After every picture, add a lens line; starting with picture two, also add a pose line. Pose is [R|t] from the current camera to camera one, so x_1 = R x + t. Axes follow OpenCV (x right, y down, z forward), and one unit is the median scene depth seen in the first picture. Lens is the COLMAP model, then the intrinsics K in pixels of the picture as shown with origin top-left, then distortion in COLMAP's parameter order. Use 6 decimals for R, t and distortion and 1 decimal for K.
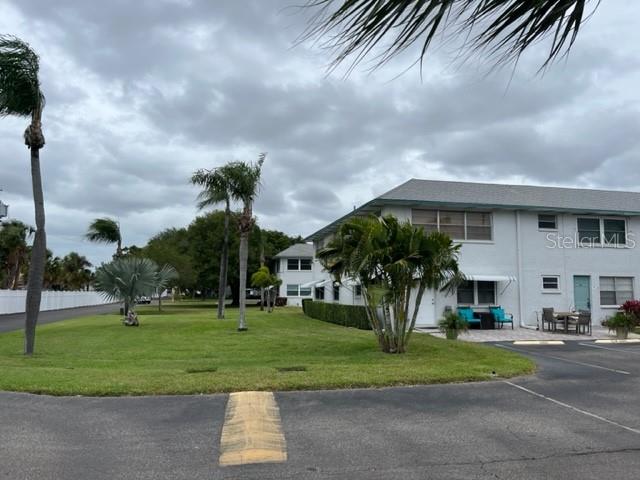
lens RADIAL K [[485.9, 0, 320.0], [0, 485.9, 240.0], [0, 0, 1]] dist [0.049038, -0.056871]
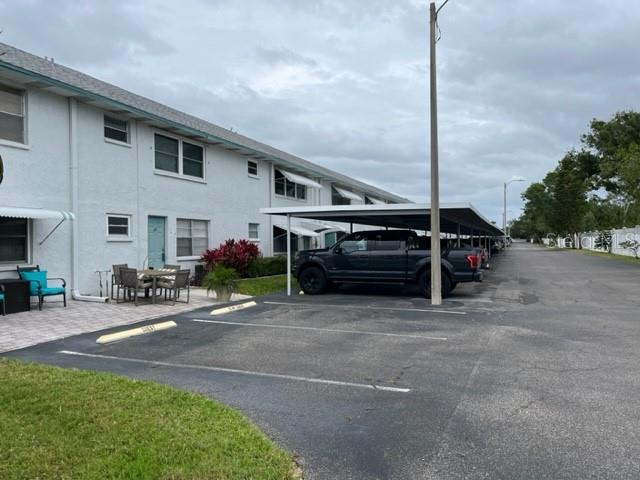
lens RADIAL K [[485.9, 0, 320.0], [0, 485.9, 240.0], [0, 0, 1]] dist [0.049038, -0.056871]
pose [[0.561033, -0.007158, 0.827762, 0.087674], [-0.071688, 0.995786, 0.057200, 0.050773], [-0.824683, -0.091432, 0.558156, 0.422035]]
